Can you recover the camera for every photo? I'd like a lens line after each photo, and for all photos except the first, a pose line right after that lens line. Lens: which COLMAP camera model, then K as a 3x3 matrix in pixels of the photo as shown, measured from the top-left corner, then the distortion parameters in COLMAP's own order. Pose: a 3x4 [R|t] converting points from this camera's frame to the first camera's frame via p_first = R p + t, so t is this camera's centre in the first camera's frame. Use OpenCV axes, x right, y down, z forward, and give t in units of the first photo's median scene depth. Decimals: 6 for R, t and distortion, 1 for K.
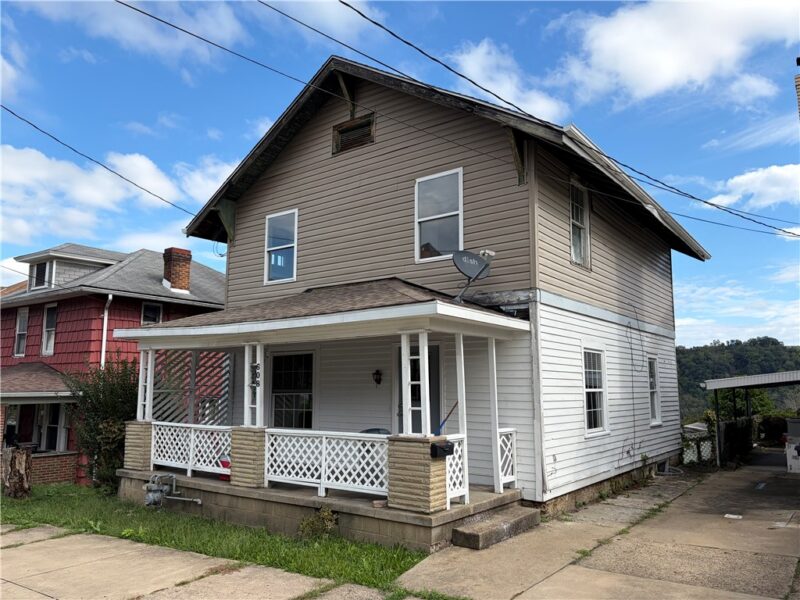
lens RADIAL K [[604.1, 0, 397.6], [0, 604.1, 303.8], [0, 0, 1]] dist [0.029928, -0.011865]
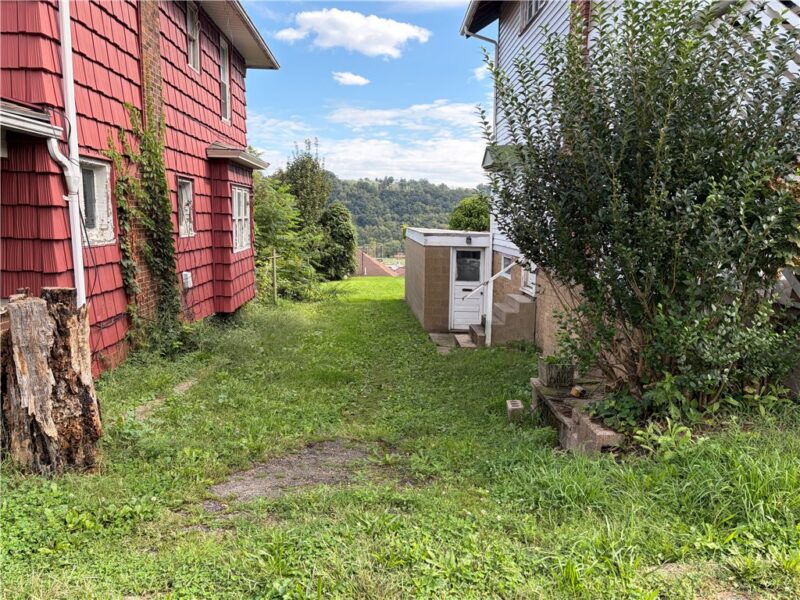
lens RADIAL K [[604.1, 0, 399.6], [0, 604.1, 300.0], [0, 0, 1]] dist [0.029928, -0.011865]
pose [[0.776222, -0.074107, 0.626089, -0.810178], [-0.101164, 0.965559, 0.239711, 0.193950], [-0.622290, -0.249407, 0.741992, 0.865260]]
